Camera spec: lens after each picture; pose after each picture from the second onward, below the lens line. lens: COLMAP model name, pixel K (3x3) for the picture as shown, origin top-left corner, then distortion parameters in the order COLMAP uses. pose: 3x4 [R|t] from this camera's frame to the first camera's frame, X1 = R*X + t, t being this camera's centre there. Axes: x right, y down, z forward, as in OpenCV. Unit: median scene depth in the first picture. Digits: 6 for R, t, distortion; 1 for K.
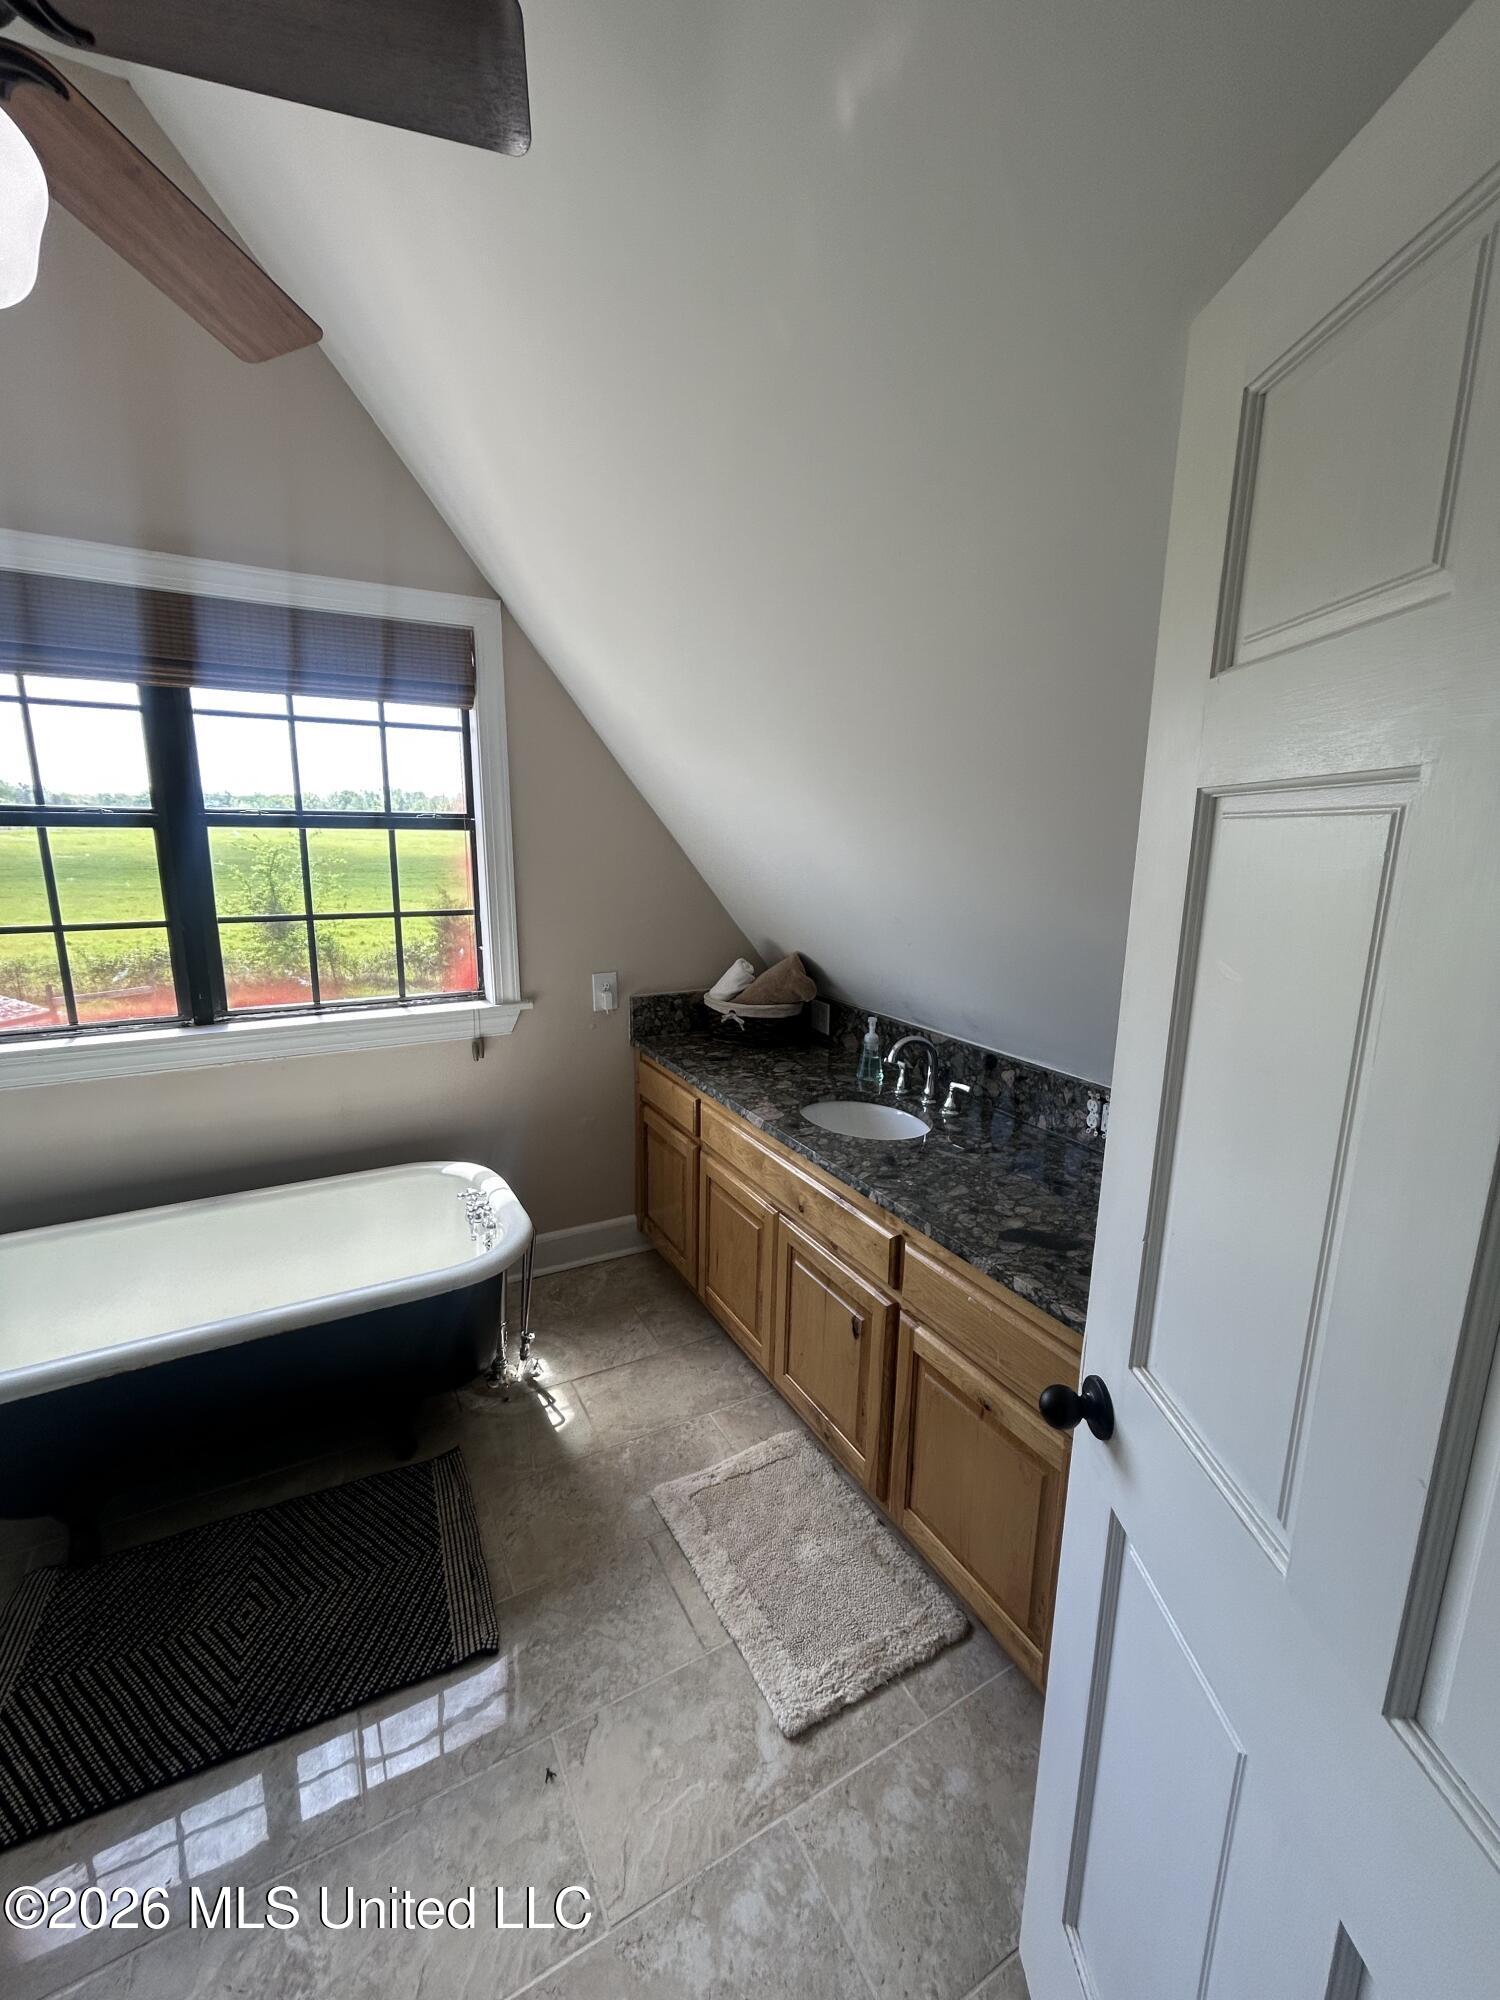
lens RADIAL K [[821.1, 0, 755.0], [0, 821.1, 996.1], [0, 0, 1]] dist [0.001770, 0.000356]
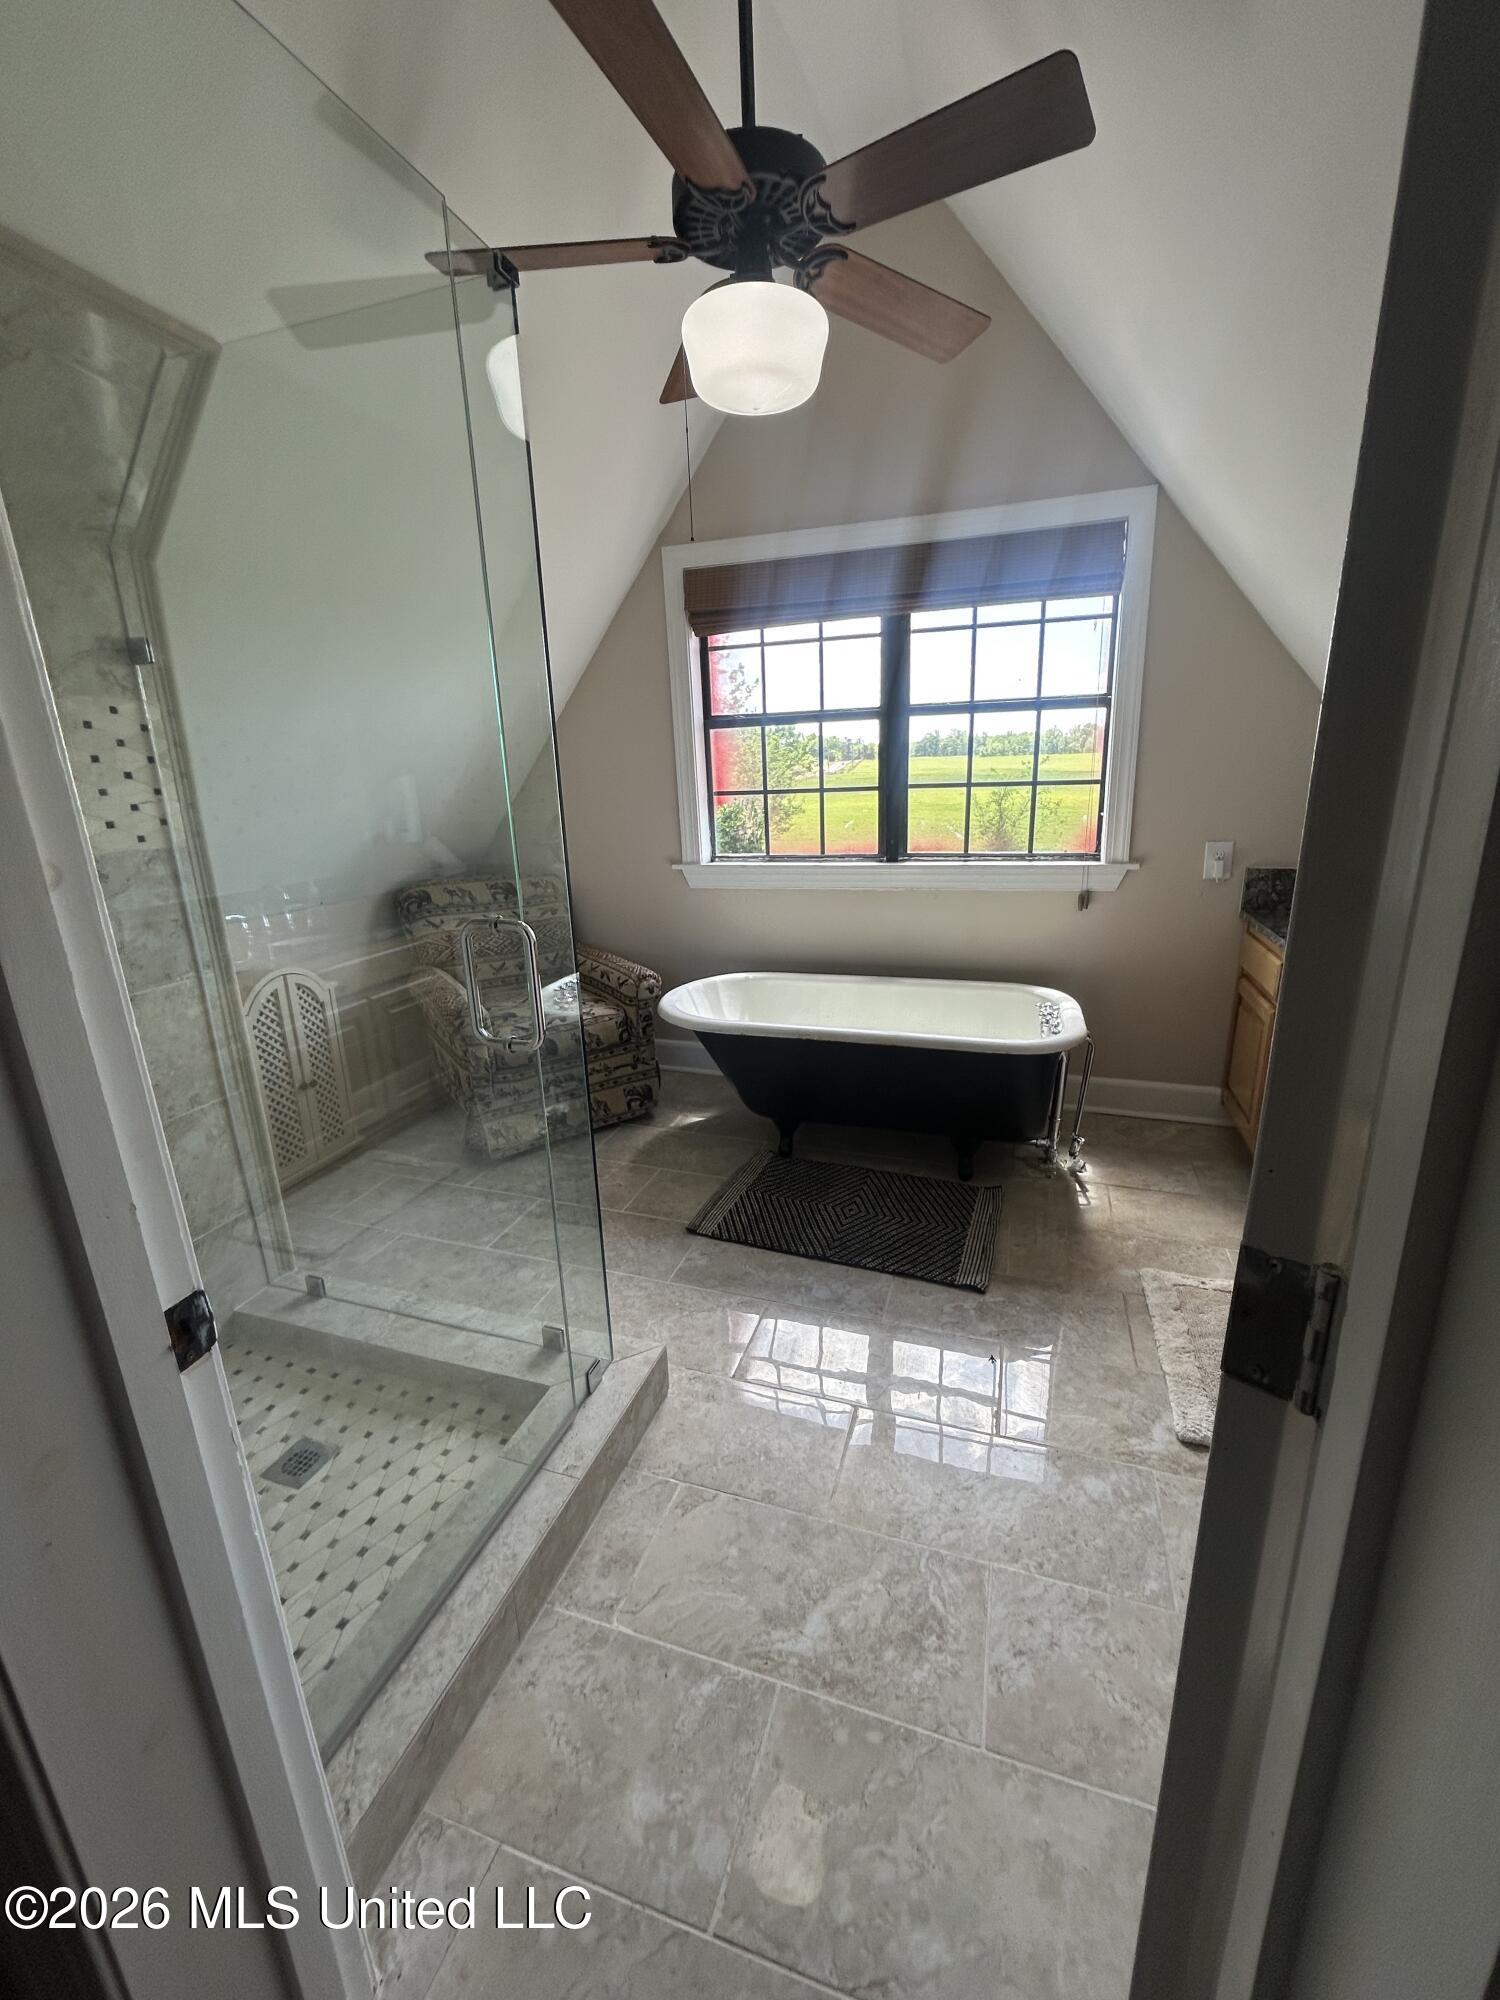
lens RADIAL K [[821.1, 0, 755.0], [0, 821.1, 996.1], [0, 0, 1]] dist [0.001770, 0.000356]
pose [[0.680746, 0.161757, -0.714436, 0.221257], [-0.102953, 0.986761, 0.125317, 0.111317], [0.725248, -0.011756, 0.688387, -0.152890]]
